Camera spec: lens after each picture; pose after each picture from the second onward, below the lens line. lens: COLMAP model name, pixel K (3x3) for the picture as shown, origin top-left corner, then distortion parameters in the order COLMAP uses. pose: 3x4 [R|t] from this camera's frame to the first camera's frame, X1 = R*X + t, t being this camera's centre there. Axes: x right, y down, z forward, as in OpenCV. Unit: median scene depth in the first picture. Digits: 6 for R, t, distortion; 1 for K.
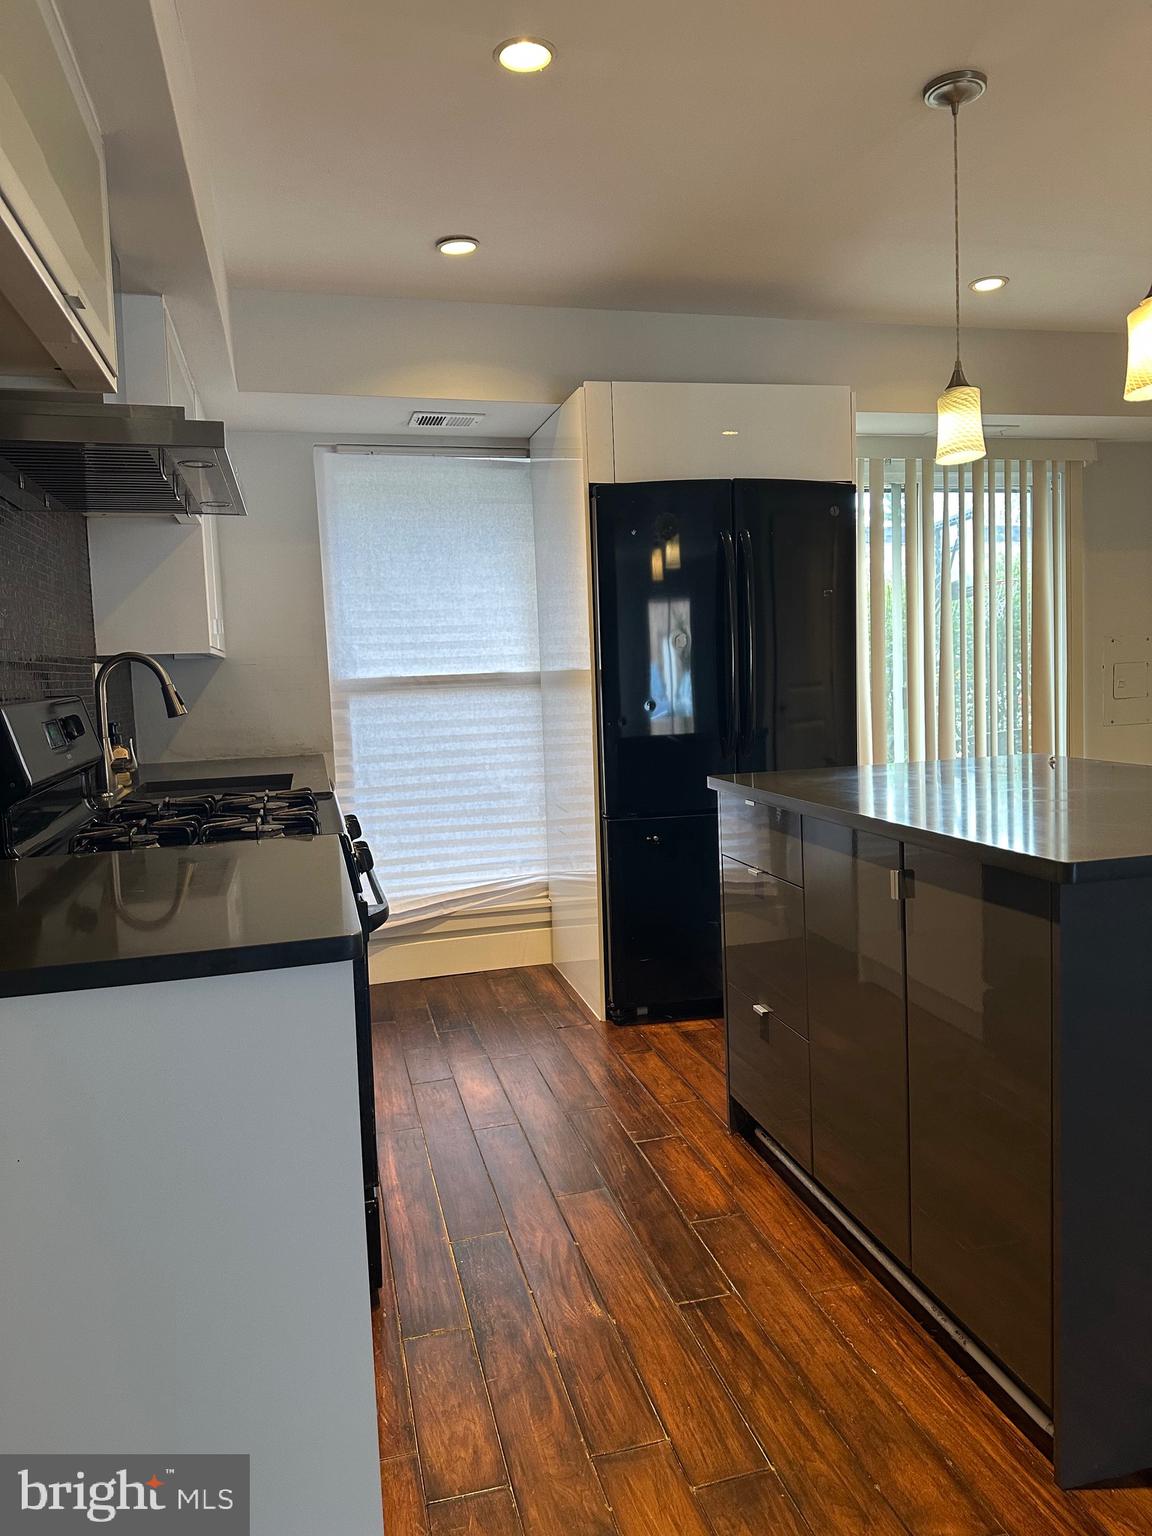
lens RADIAL K [[1070.8, 0, 550.4], [0, 1070.8, 764.7], [0, 0, 1]] dist [0.041286, -0.024707]
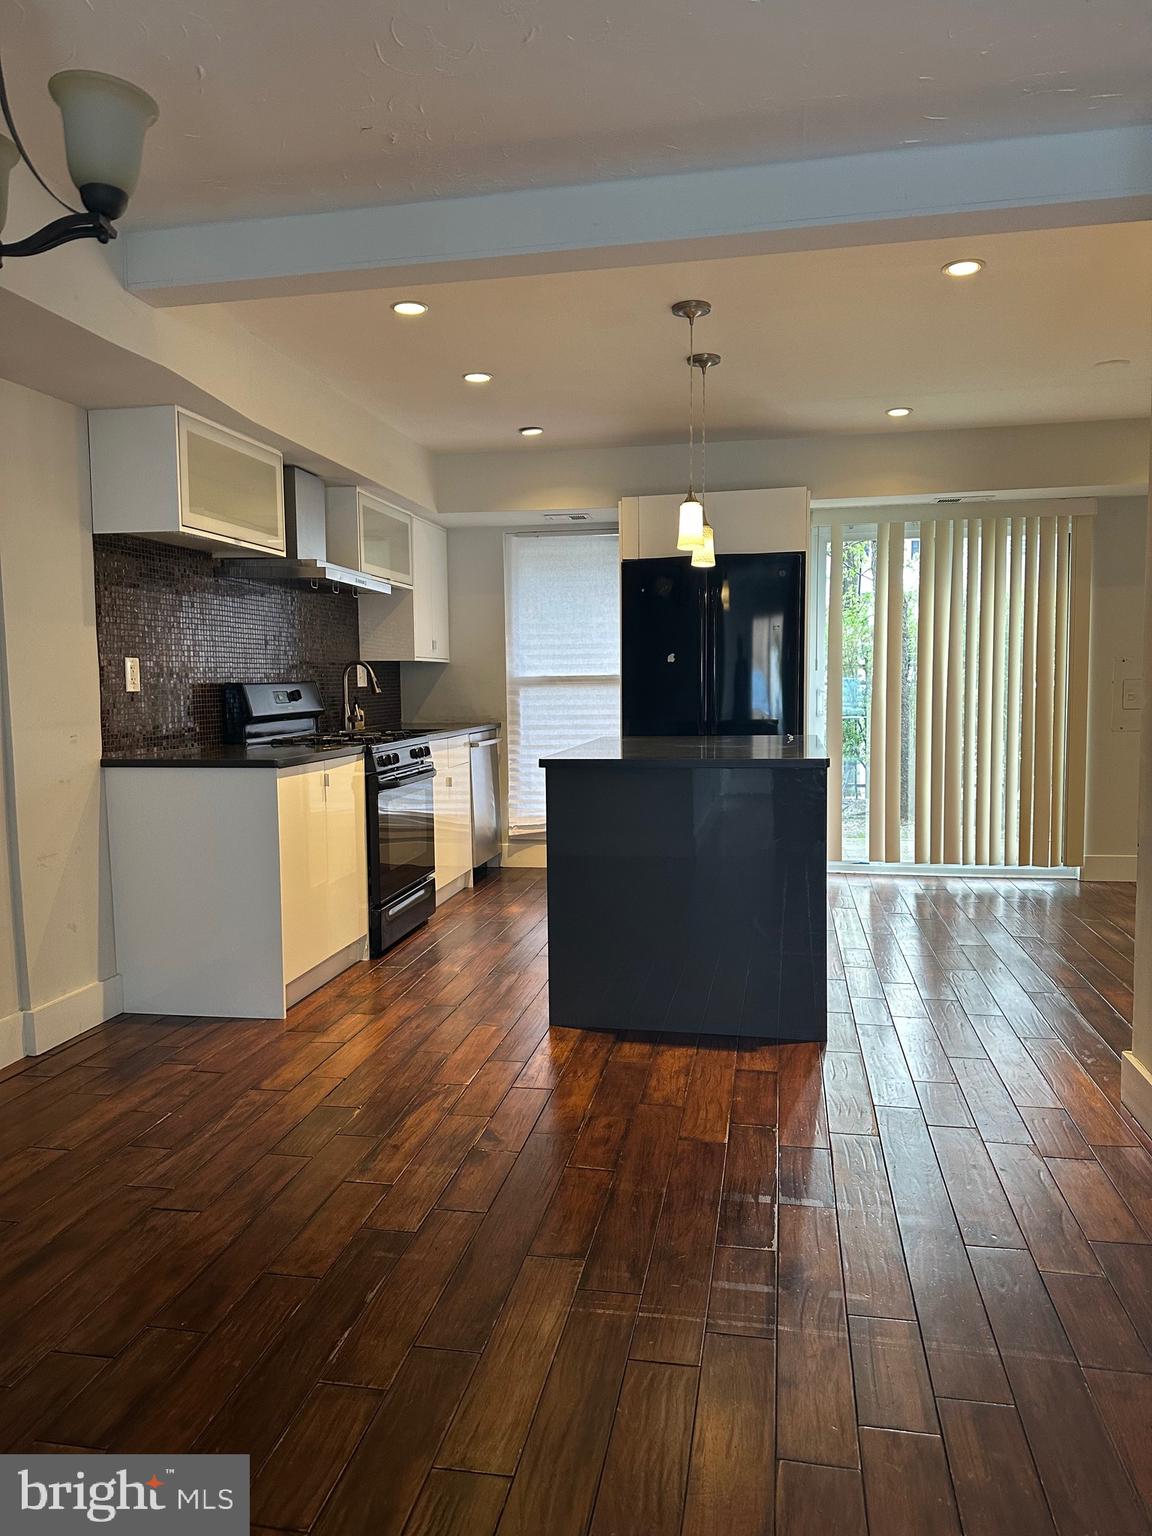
lens RADIAL K [[1070.8, 0, 576.6], [0, 1070.8, 775.6], [0, 0, 1]] dist [0.041286, -0.024707]
pose [[0.911106, 0.060433, -0.407717, 0.546180], [-0.055921, 0.998171, 0.022987, 0.025627], [0.408360, 0.001857, 0.912819, -0.422871]]
